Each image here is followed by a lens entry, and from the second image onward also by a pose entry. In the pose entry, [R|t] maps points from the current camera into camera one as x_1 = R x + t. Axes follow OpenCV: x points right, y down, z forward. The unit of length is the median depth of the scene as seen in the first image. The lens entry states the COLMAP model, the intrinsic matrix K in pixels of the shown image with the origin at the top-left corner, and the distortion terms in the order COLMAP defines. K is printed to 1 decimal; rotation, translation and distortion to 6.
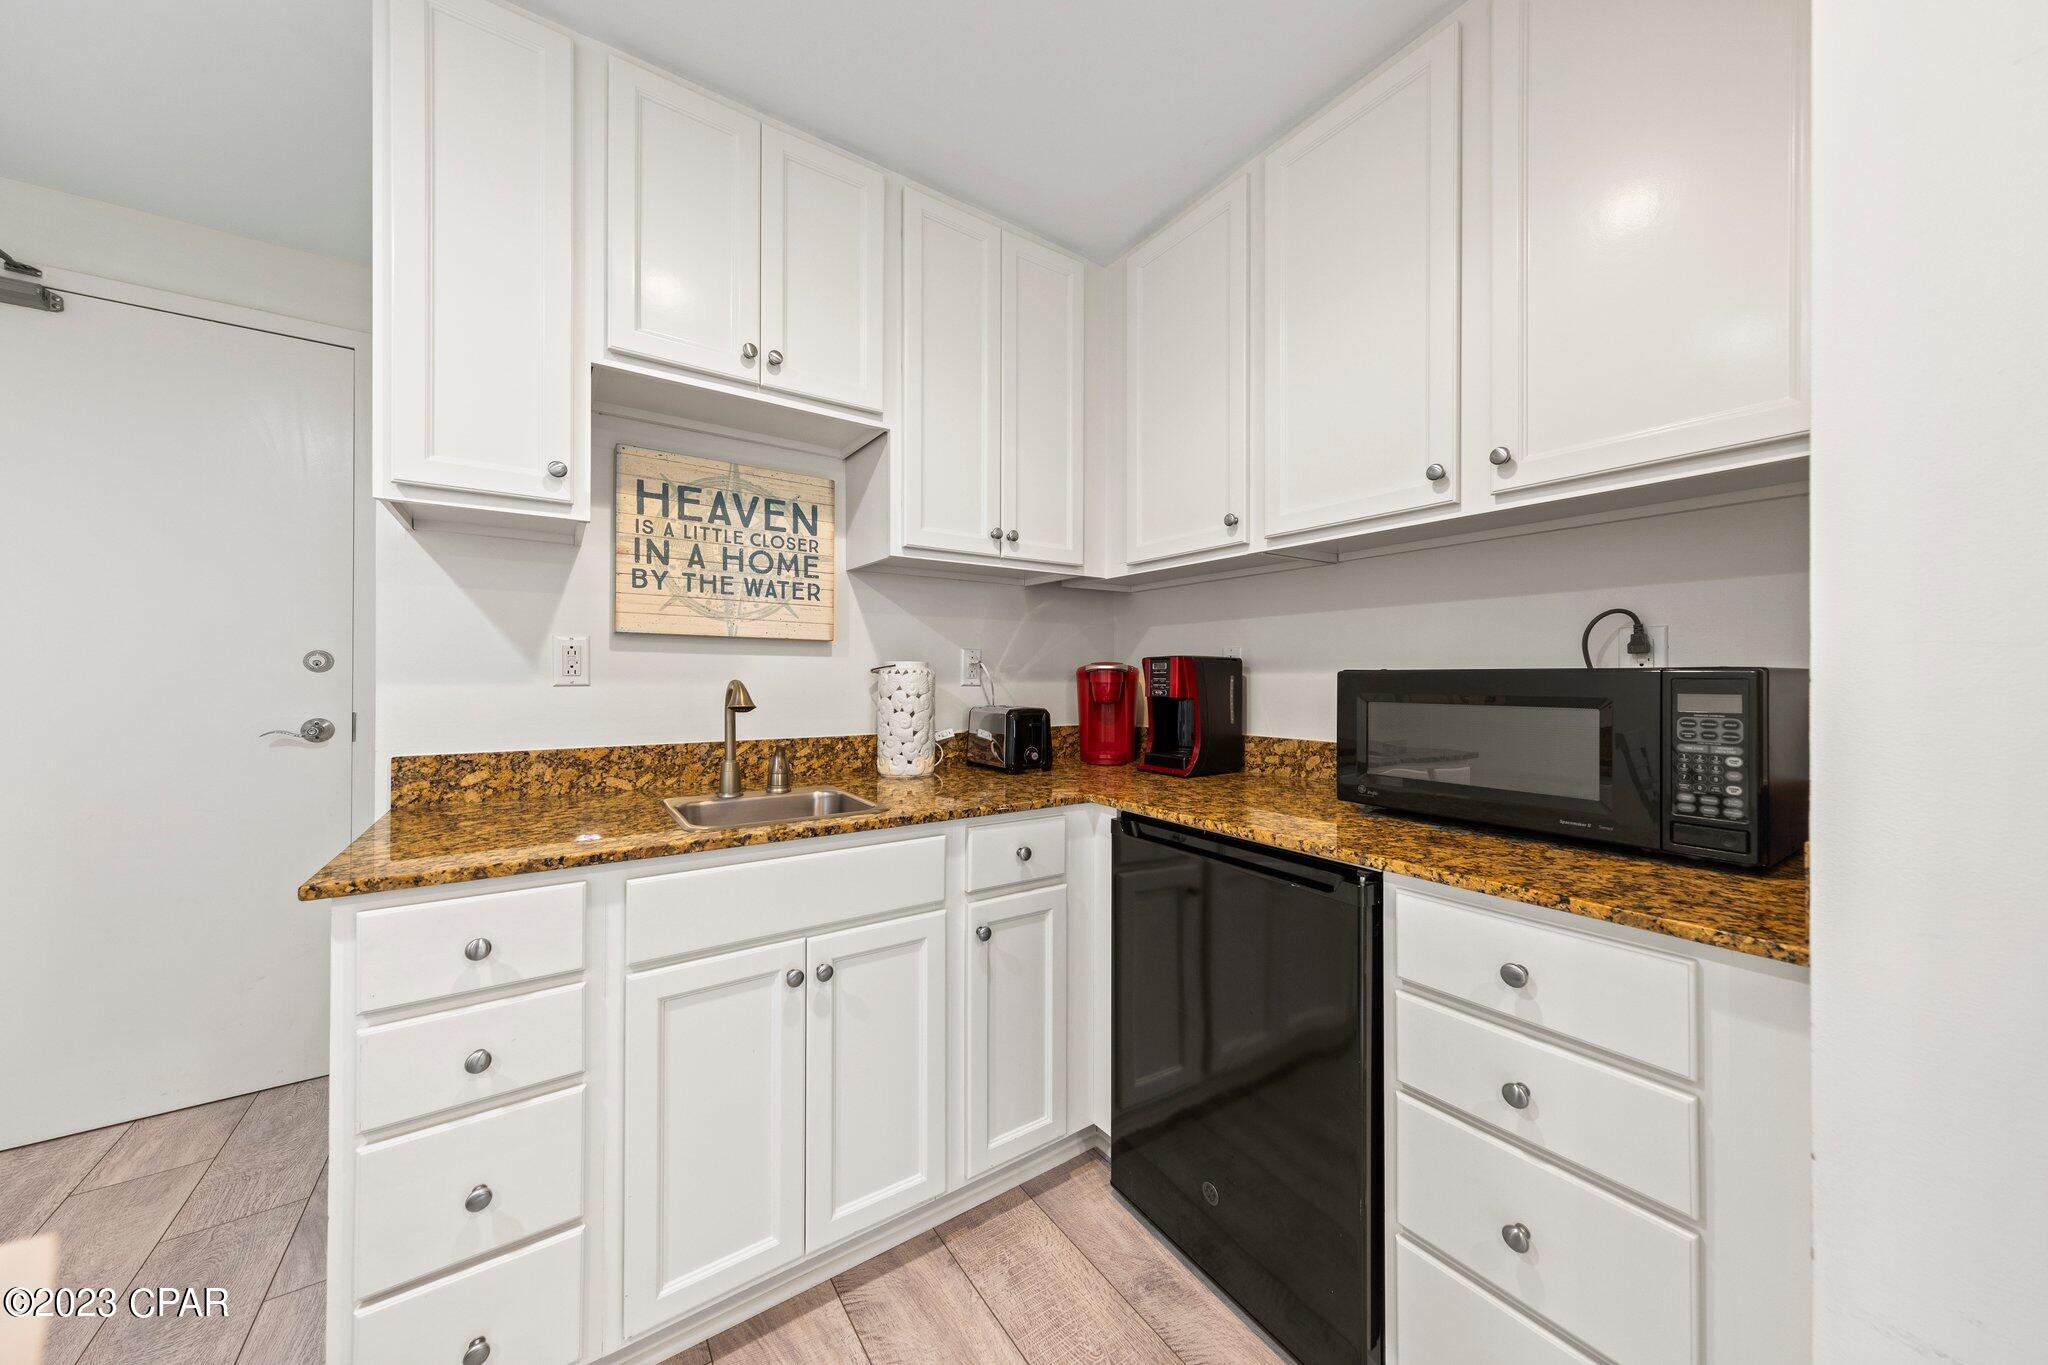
lens RADIAL K [[696.5, 0, 1024.0], [0, 696.5, 679.7], [0, 0, 1]] dist [0.008466, -0.001510]
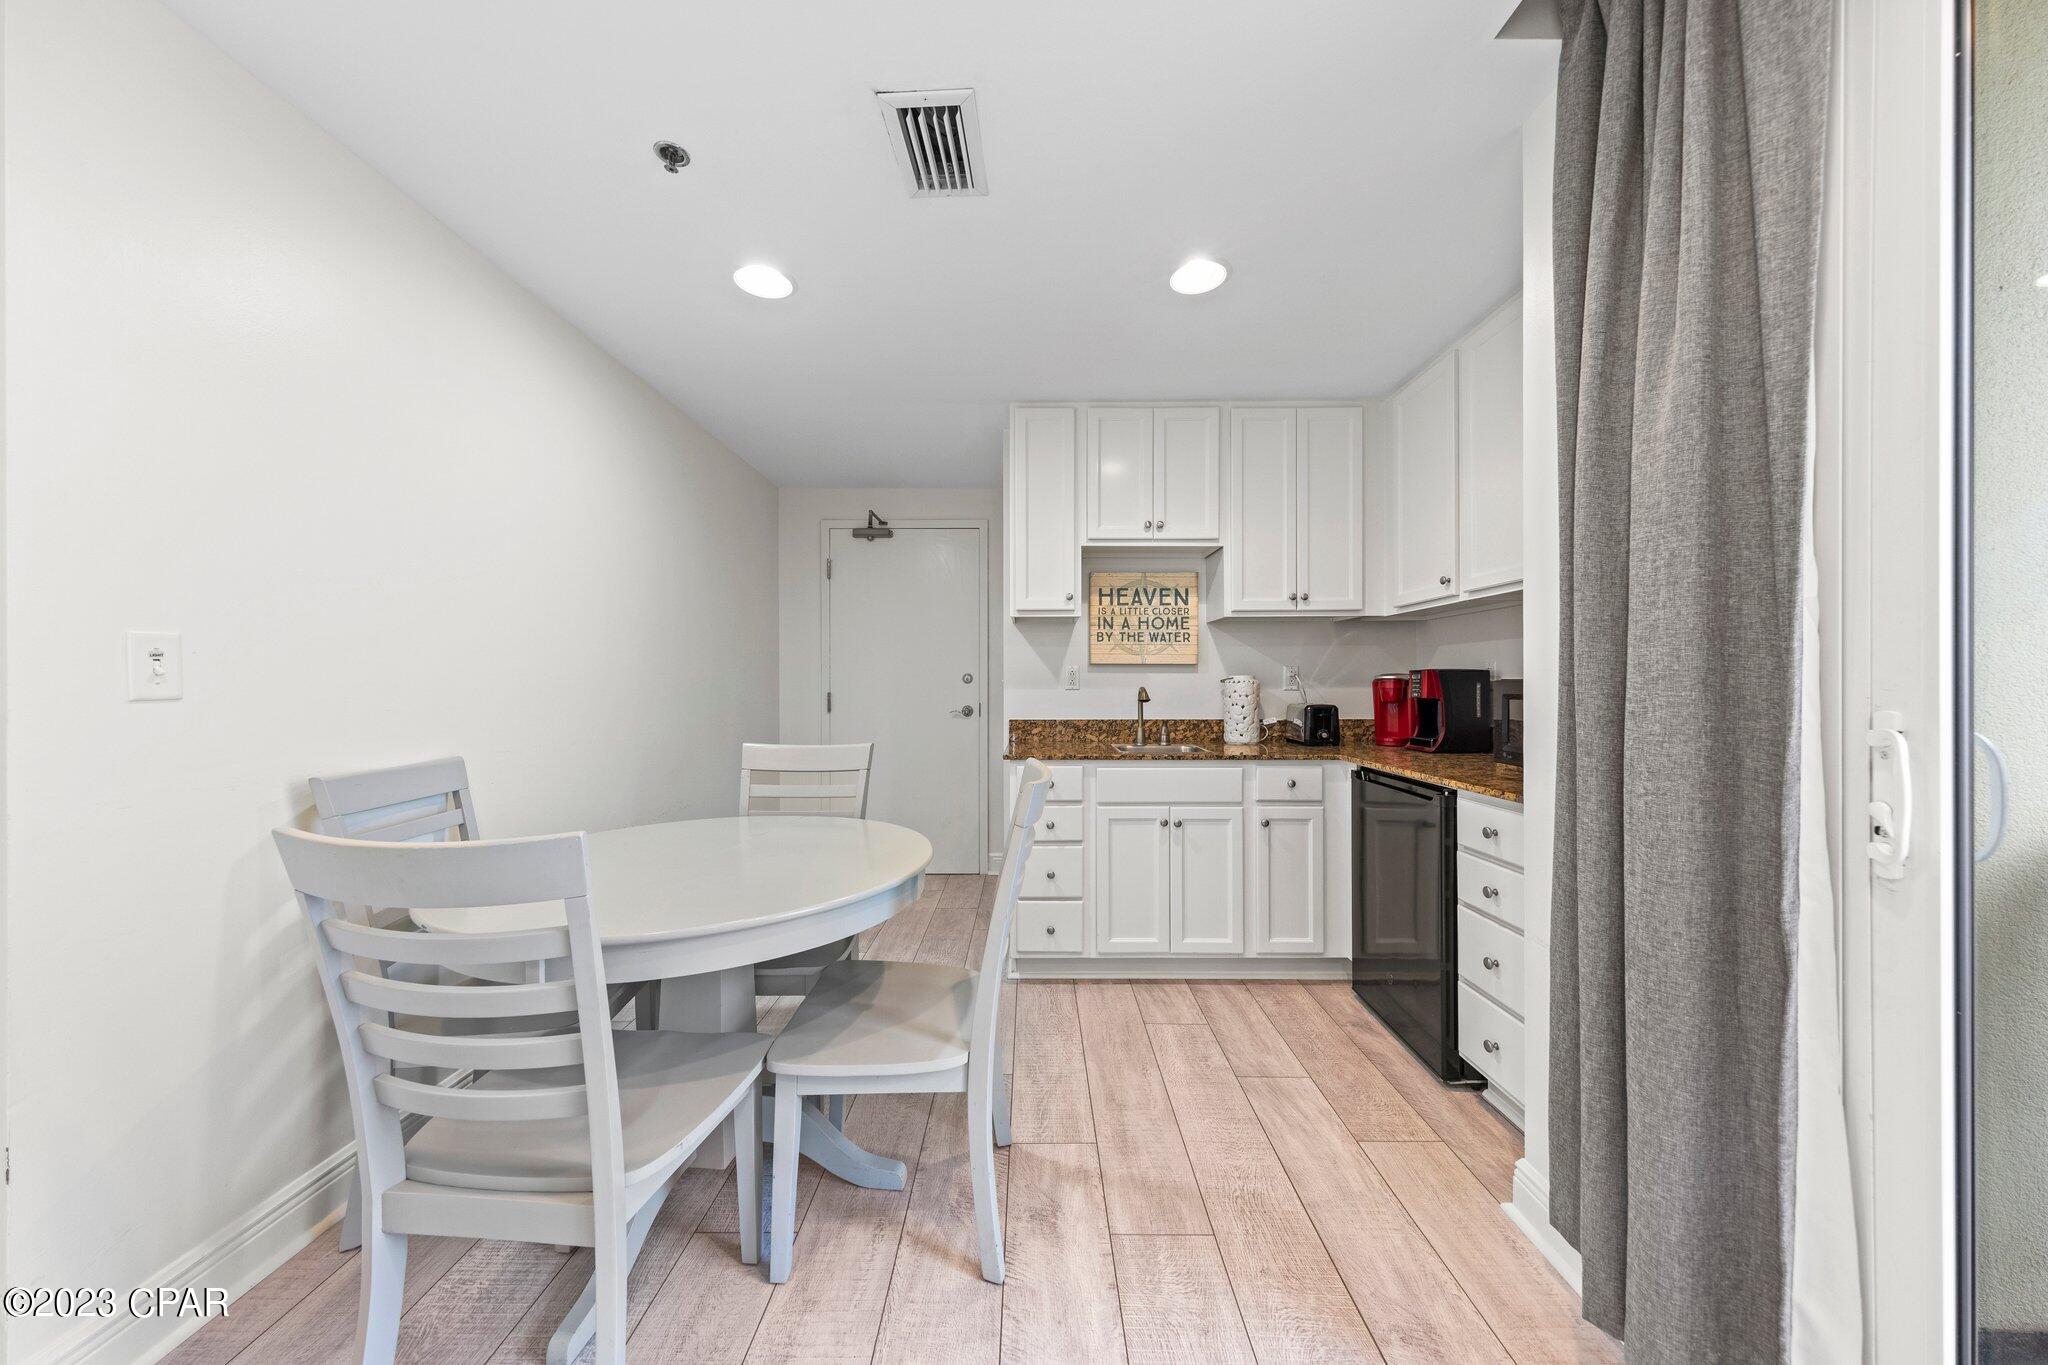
lens RADIAL K [[696.5, 0, 1024.0], [0, 696.5, 679.7], [0, 0, 1]] dist [0.008466, -0.001510]
pose [[0.820610, -0.008684, -0.571422, 0.408764], [0.002691, 0.999932, -0.011332, 0.001667], [0.571482, 0.007762, 0.820578, -0.760010]]
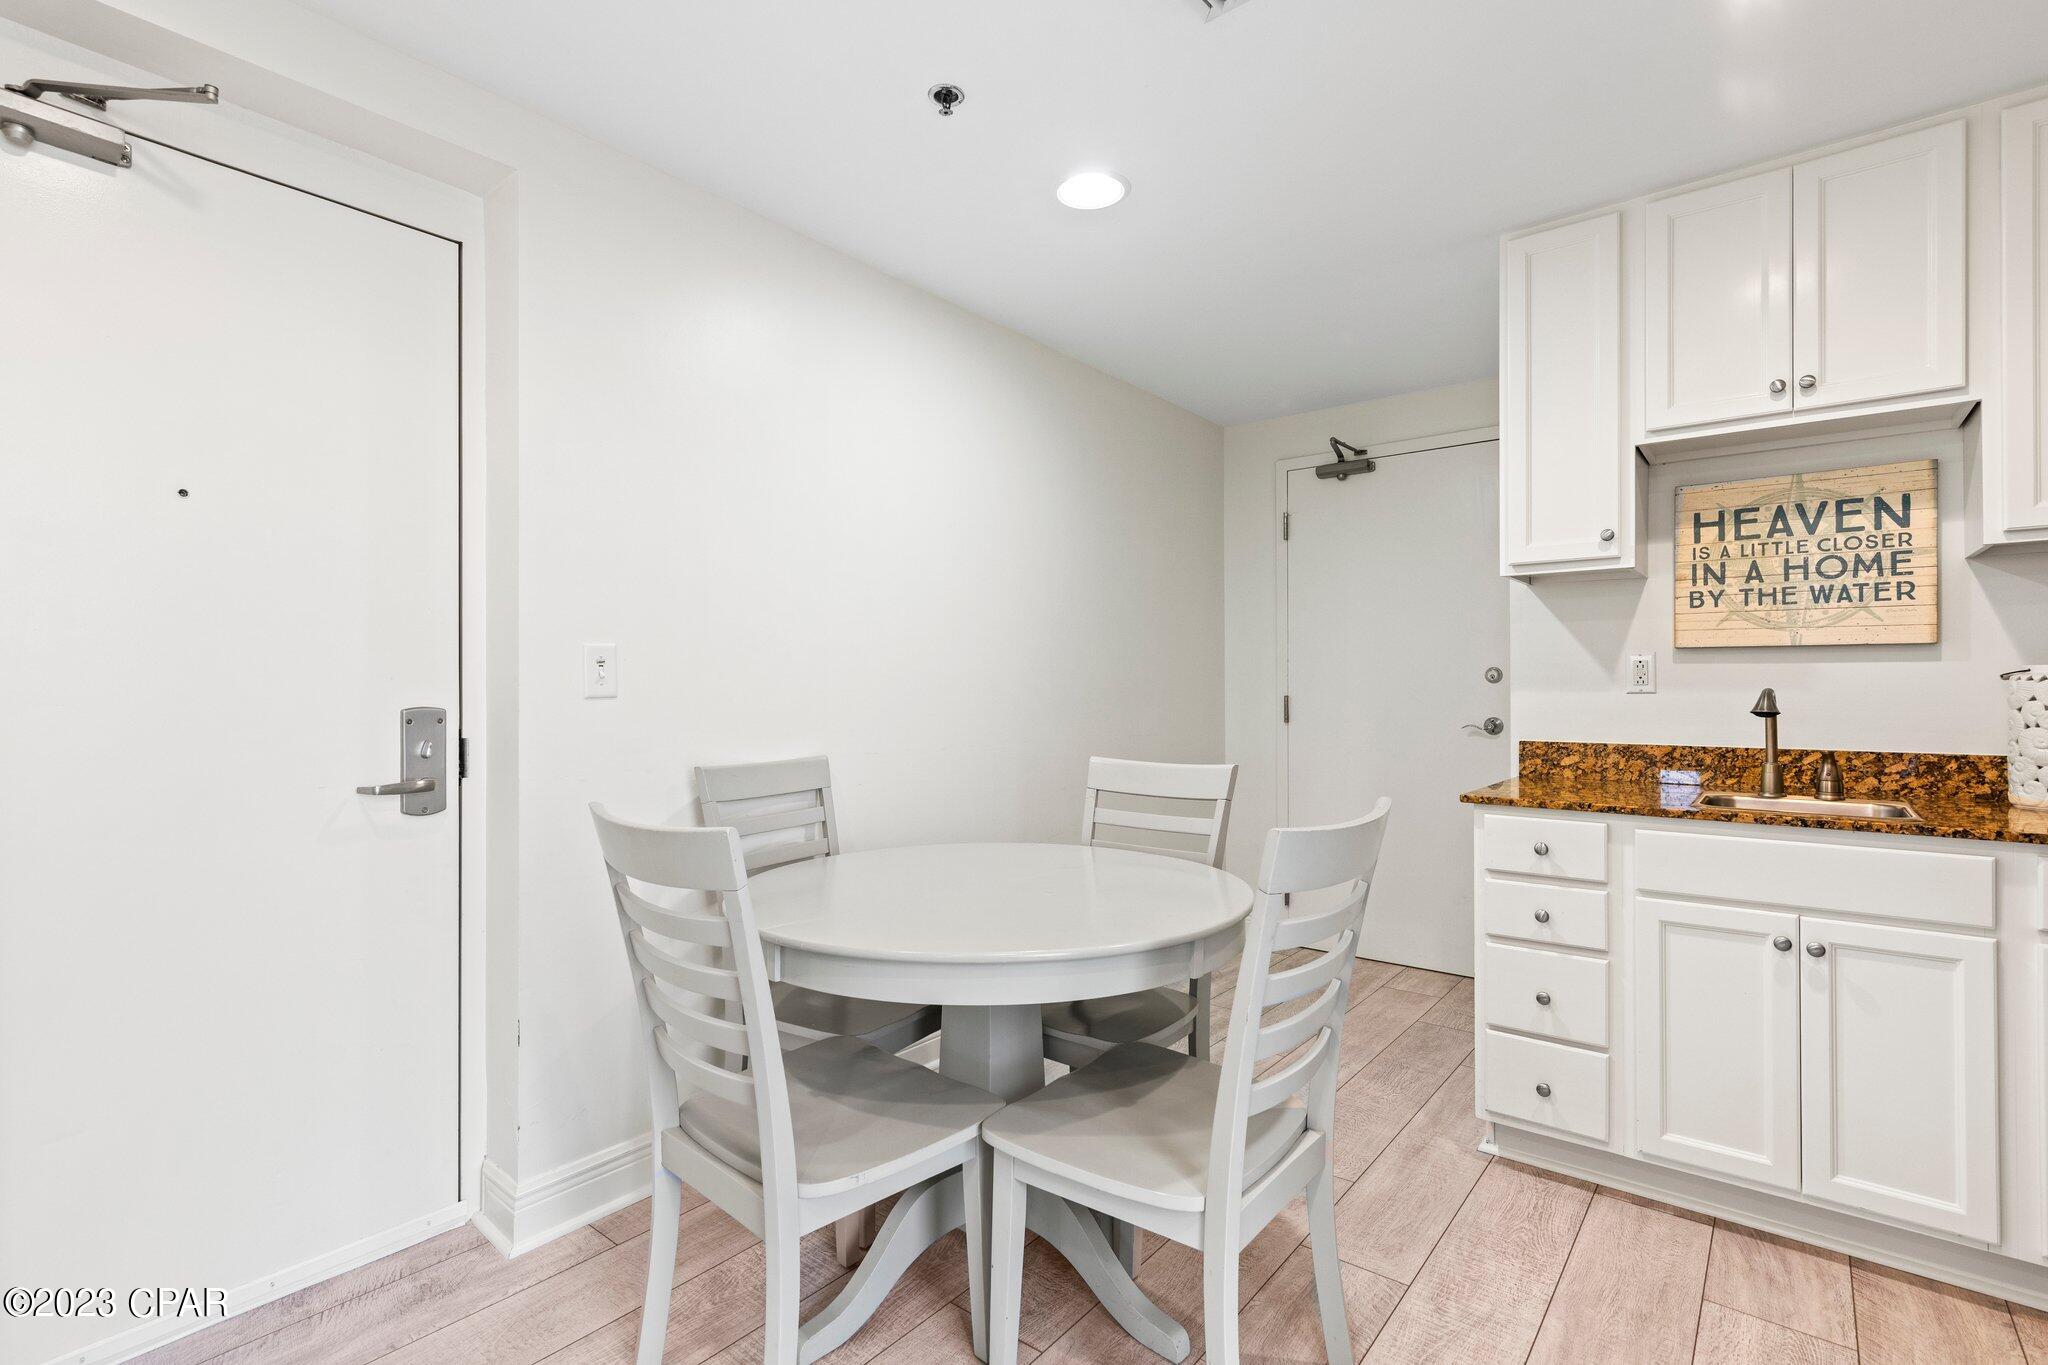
lens RADIAL K [[964.3, 0, 1011.2], [0, 964.3, 674.8], [0, 0, 1]] dist [0.005416, 0.000190]
pose [[0.277648, -0.015430, -0.960559, 0.632669], [0.000471, 0.999873, -0.015925, 0.002683], [0.960683, 0.003970, 0.277620, -0.497663]]
